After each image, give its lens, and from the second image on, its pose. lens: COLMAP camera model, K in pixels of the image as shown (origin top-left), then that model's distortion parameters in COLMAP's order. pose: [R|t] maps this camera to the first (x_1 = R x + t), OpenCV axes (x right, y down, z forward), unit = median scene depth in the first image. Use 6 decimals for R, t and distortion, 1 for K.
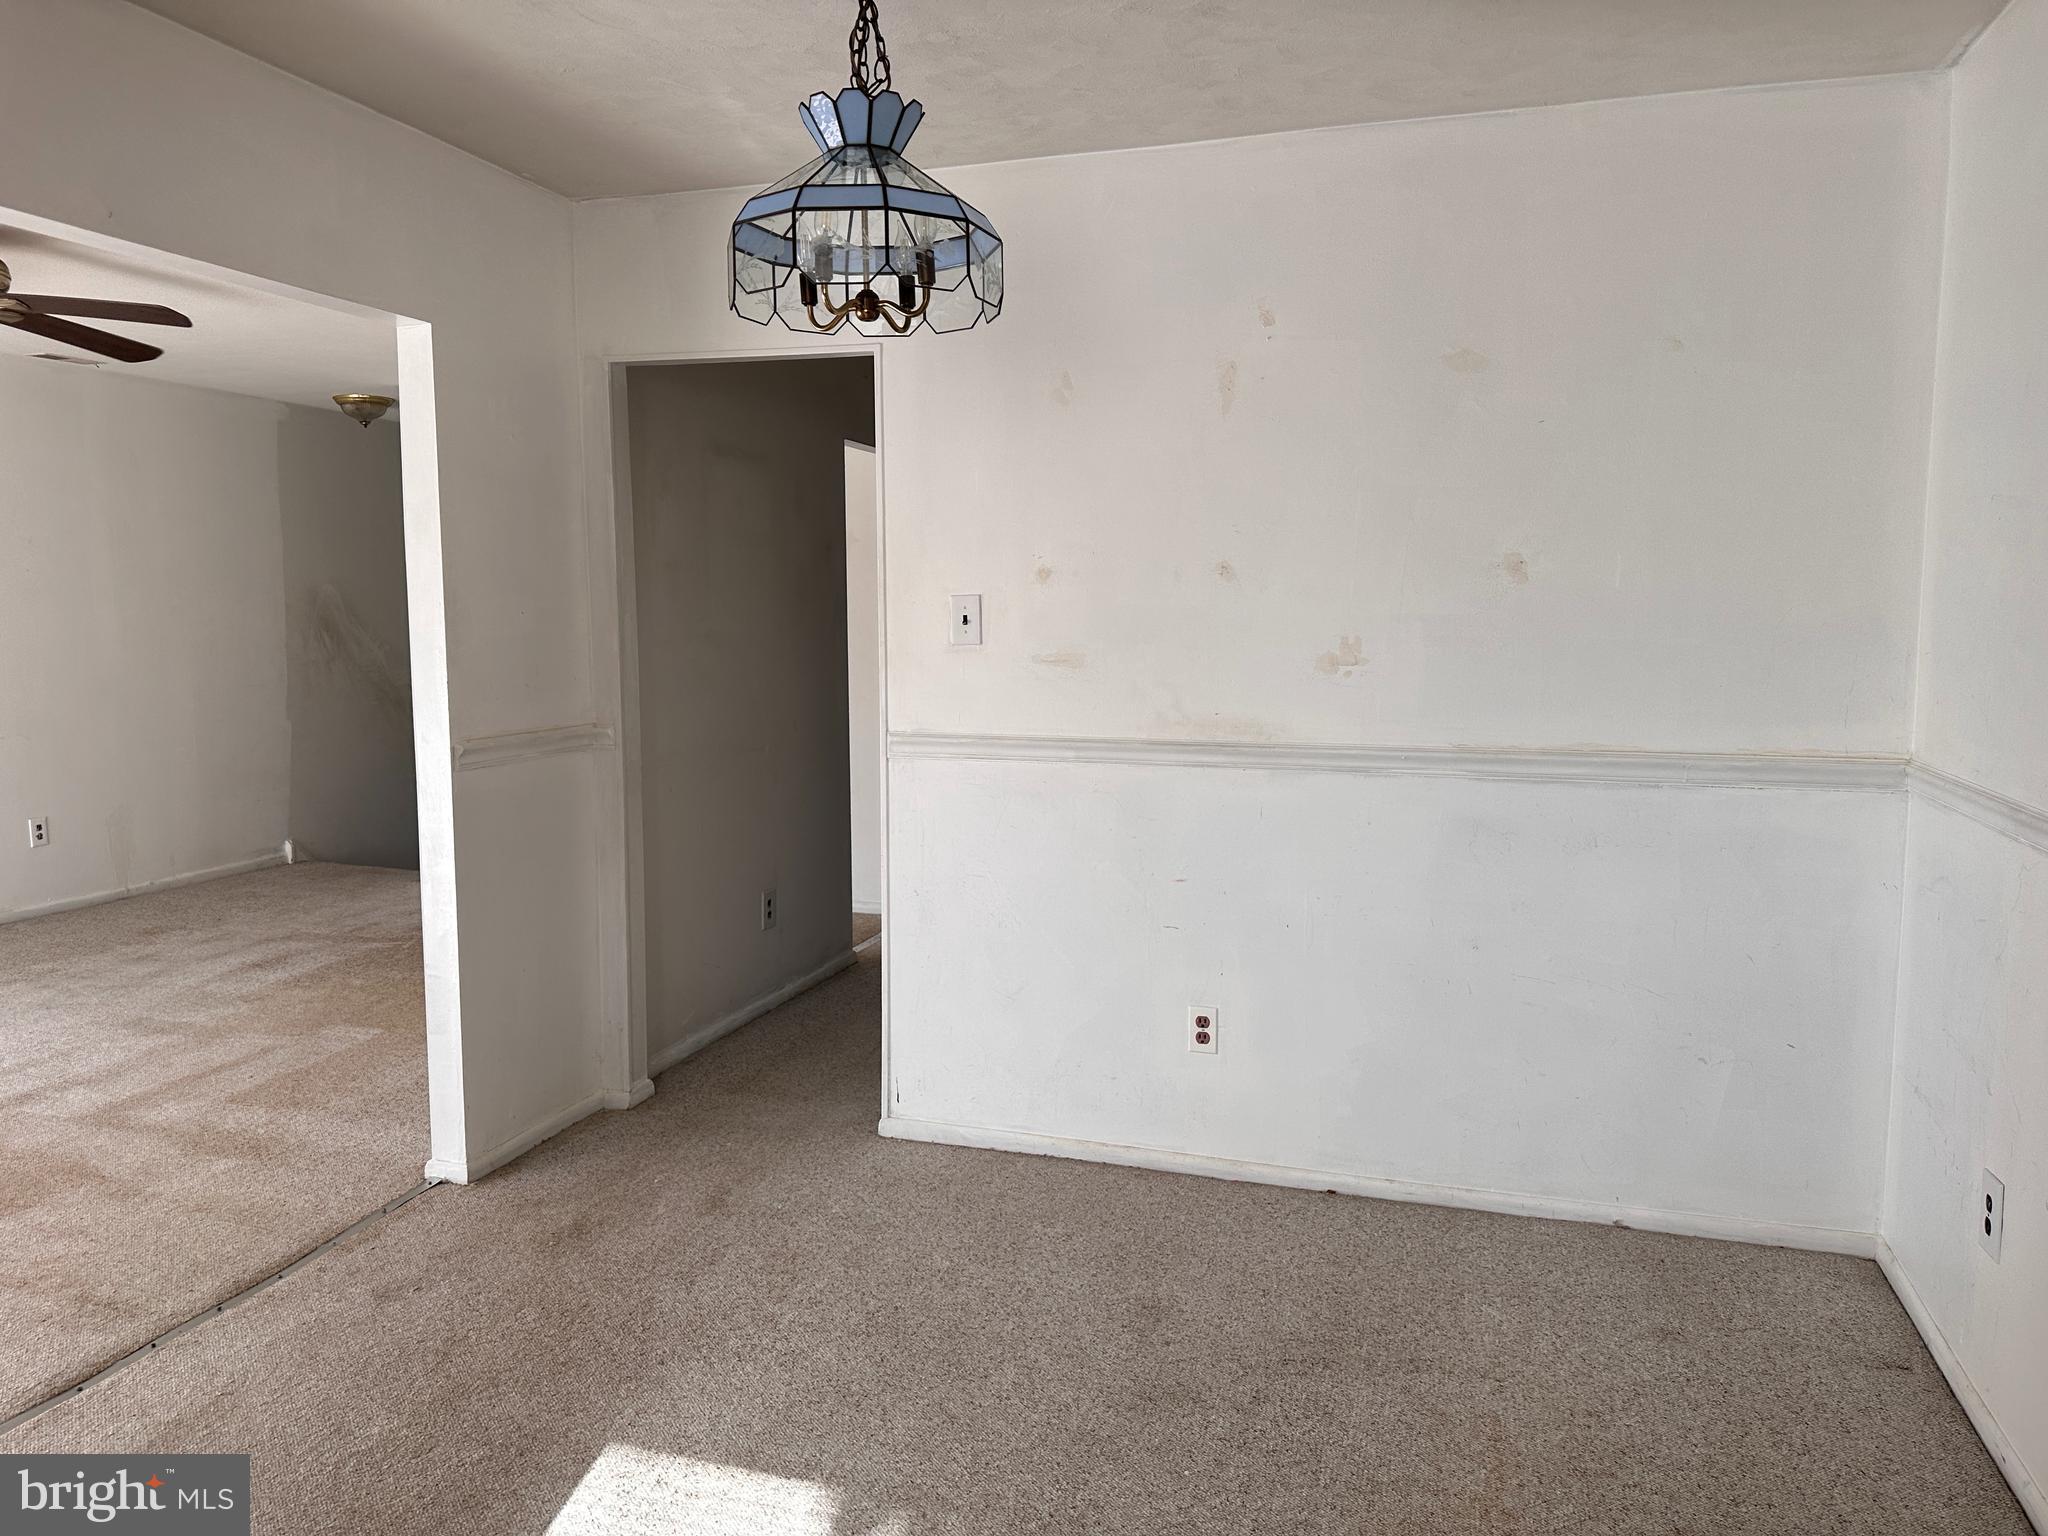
lens RADIAL K [[1448.1, 0, 1024.0], [0, 1448.1, 768.0], [0, 0, 1]] dist [0.066109, -0.071745]
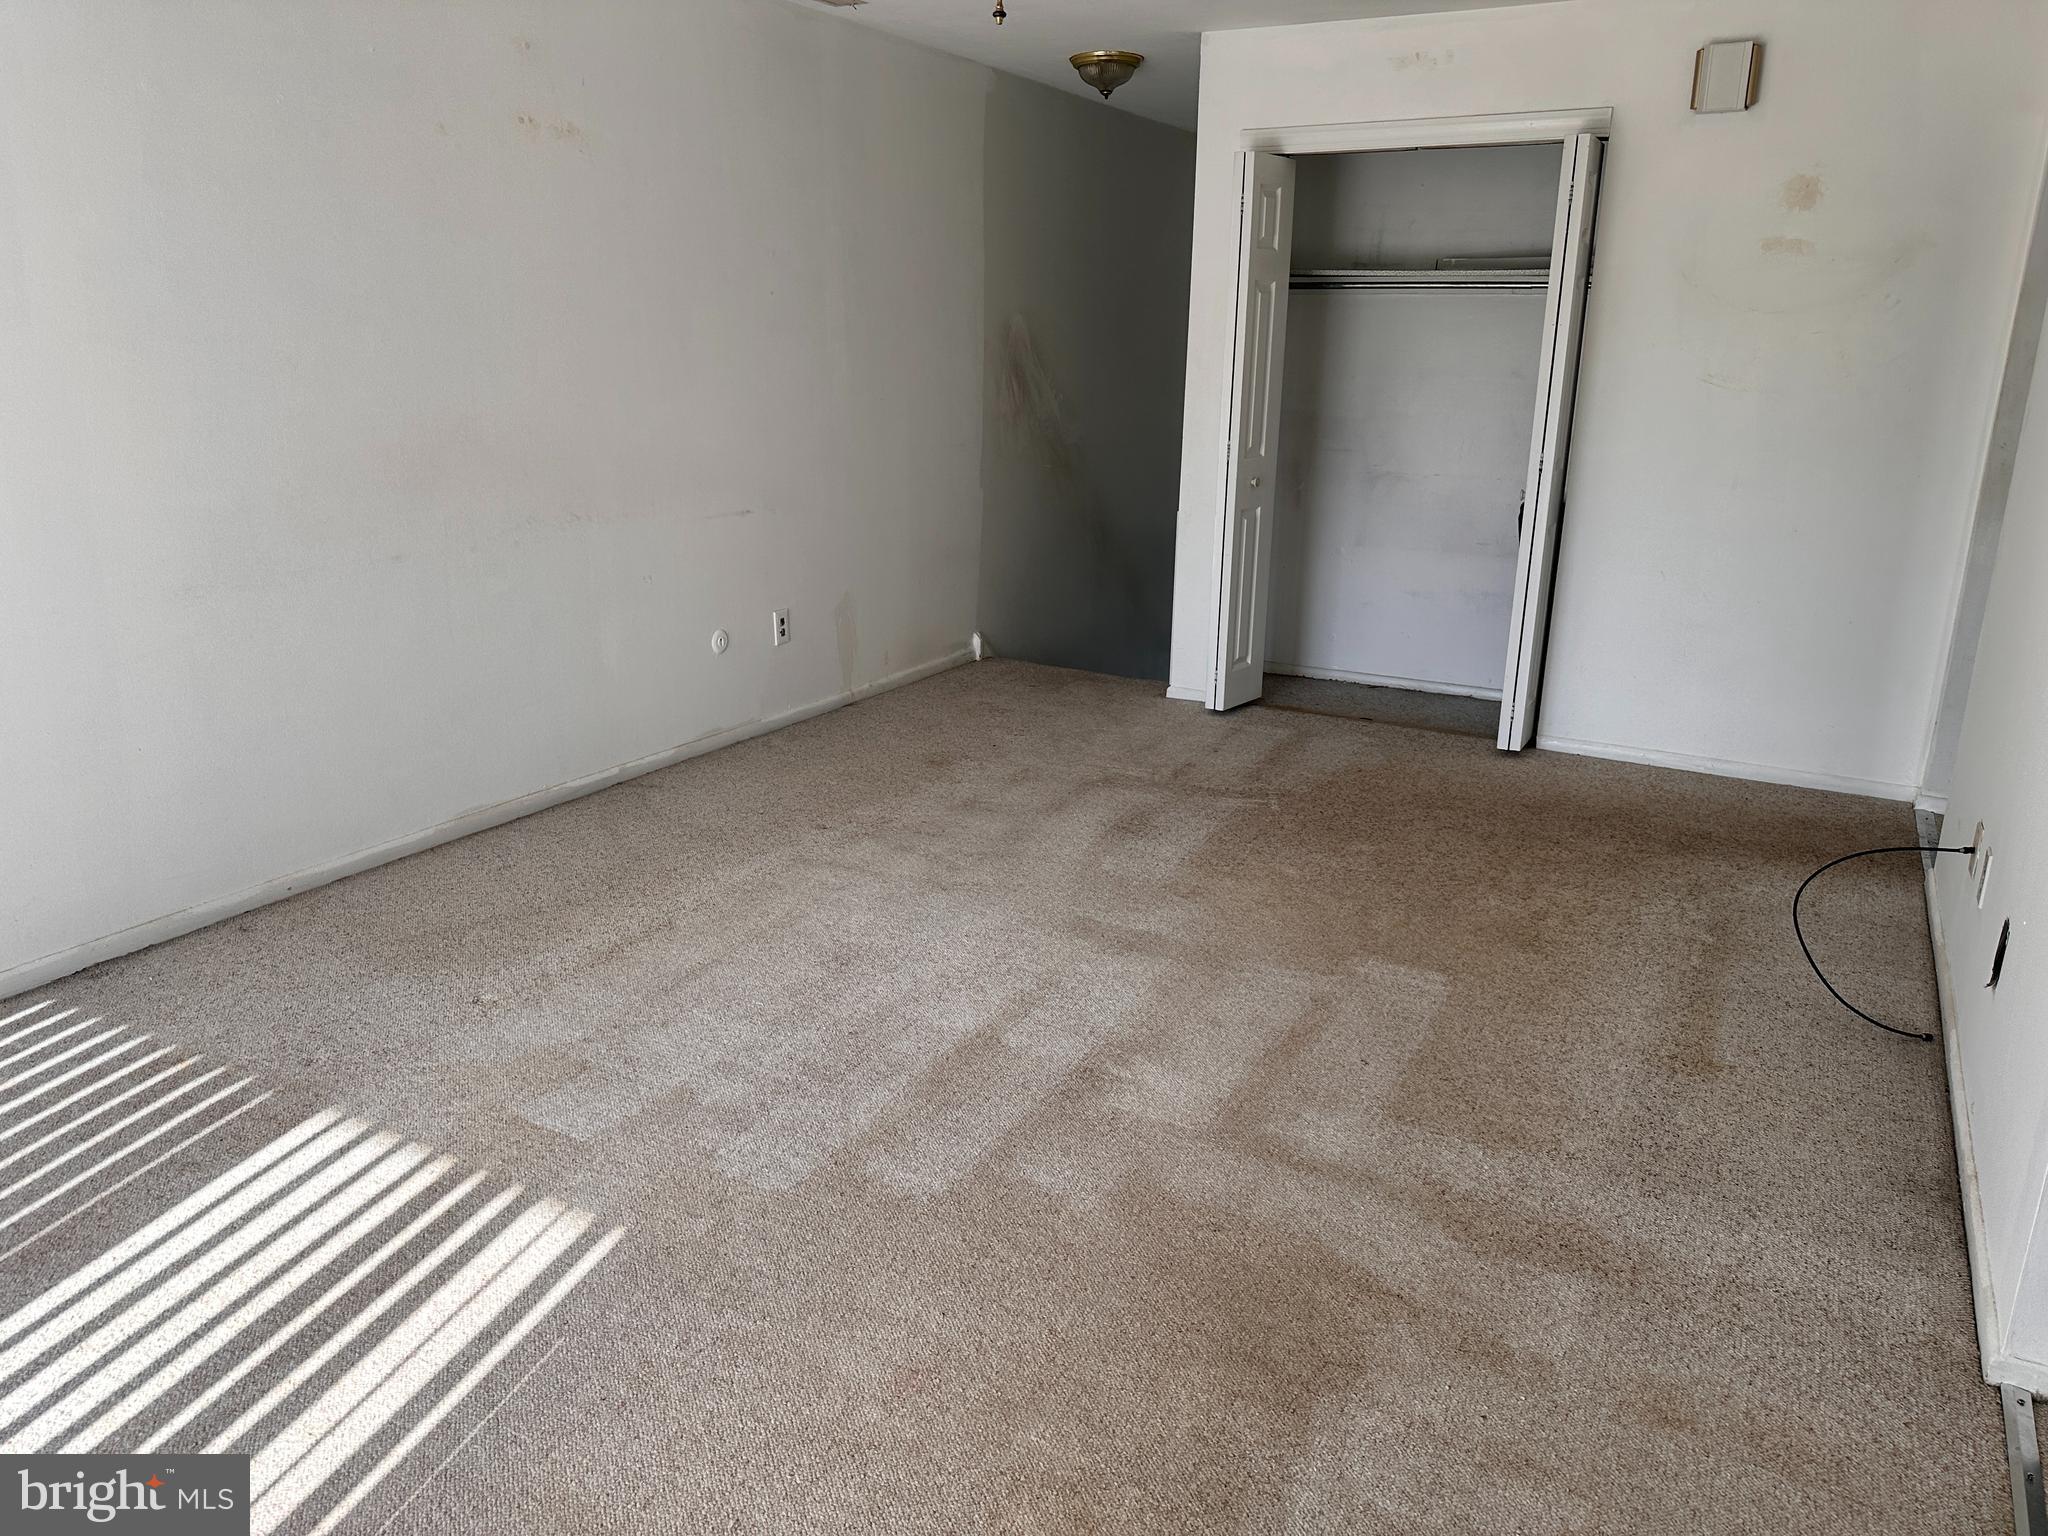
lens RADIAL K [[1432.2, 0, 1030.7], [0, 1432.2, 775.6], [0, 0, 1]] dist [0.094235, -0.119220]
pose [[0.980868, 0.064720, -0.183602, -0.380295], [-0.031019, 0.983030, 0.180804, -0.024763], [0.192188, -0.171650, 0.966230, 0.232127]]
